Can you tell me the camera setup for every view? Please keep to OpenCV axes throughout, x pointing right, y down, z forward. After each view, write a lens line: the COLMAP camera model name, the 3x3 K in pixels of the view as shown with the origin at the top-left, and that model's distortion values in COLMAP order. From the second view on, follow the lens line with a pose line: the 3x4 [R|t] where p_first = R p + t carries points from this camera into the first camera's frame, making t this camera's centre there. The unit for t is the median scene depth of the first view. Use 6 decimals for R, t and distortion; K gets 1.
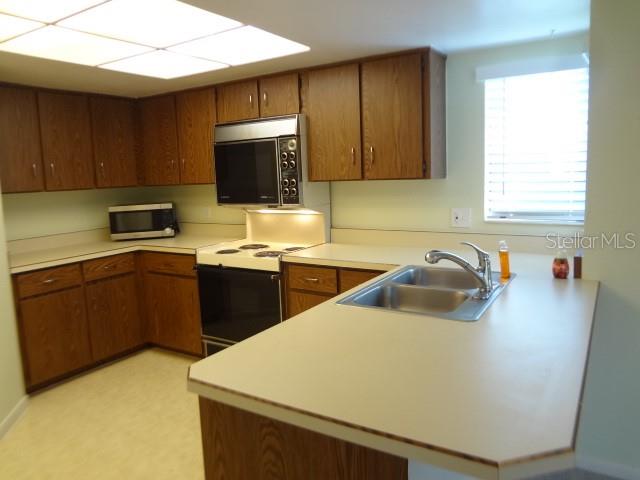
lens RADIAL K [[476.6, 0, 321.4], [0, 476.6, 230.6], [0, 0, 1]] dist [-0.038916, 0.001872]
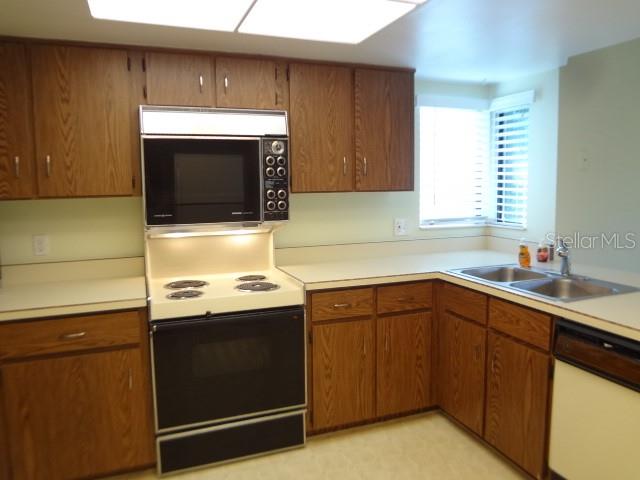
lens RADIAL K [[476.6, 0, 321.4], [0, 476.6, 230.6], [0, 0, 1]] dist [-0.038916, 0.001872]
pose [[0.597411, -0.051178, 0.800300, -0.686736], [0.088943, 0.996033, -0.002700, -0.031064], [-0.796987, 0.072794, 0.599593, 0.473790]]
